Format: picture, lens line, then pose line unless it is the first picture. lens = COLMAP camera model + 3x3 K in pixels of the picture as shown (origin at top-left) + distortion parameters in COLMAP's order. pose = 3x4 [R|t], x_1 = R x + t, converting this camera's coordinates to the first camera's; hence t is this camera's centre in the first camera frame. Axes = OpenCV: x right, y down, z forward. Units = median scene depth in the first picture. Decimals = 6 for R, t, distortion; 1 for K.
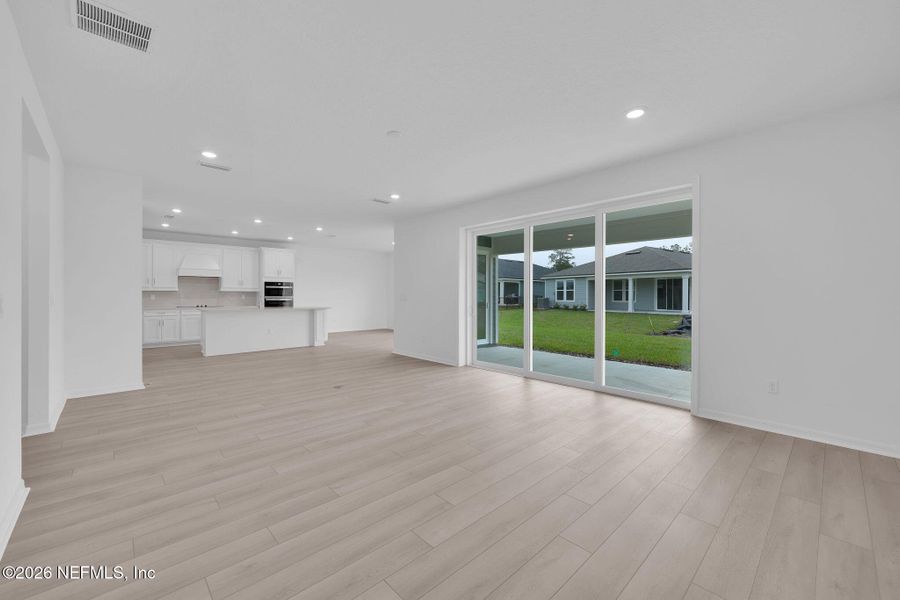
lens RADIAL K [[373.8, 0, 453.5], [0, 373.8, 300.1], [0, 0, 1]] dist [0.000720, 0.000109]
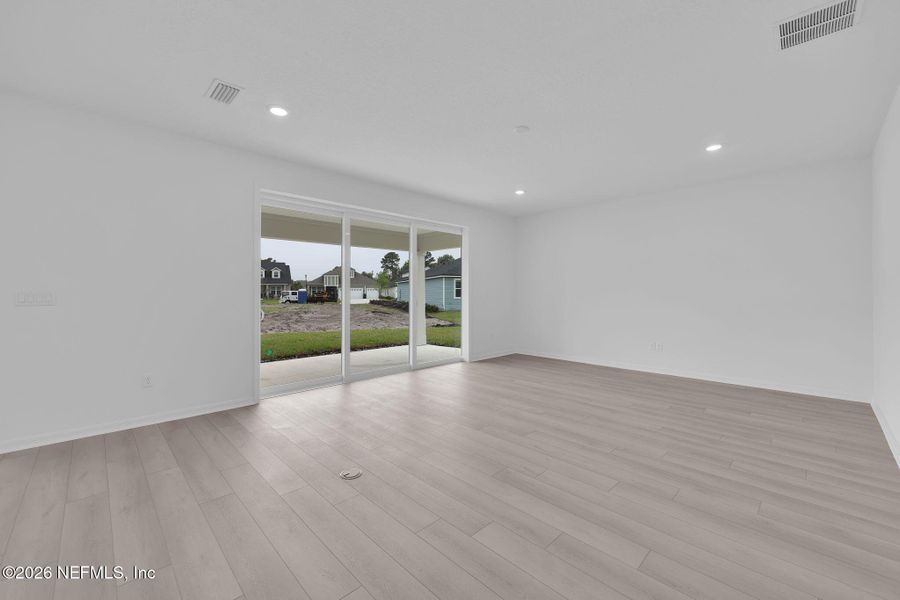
lens RADIAL K [[373.8, 0, 453.1], [0, 373.8, 294.6], [0, 0, 1]] dist [0.000720, 0.000109]
pose [[-0.046739, -0.002171, 0.998905, -0.872274], [0.011274, 0.999933, 0.002701, -0.008088], [-0.998844, 0.011388, -0.046711, 0.947210]]
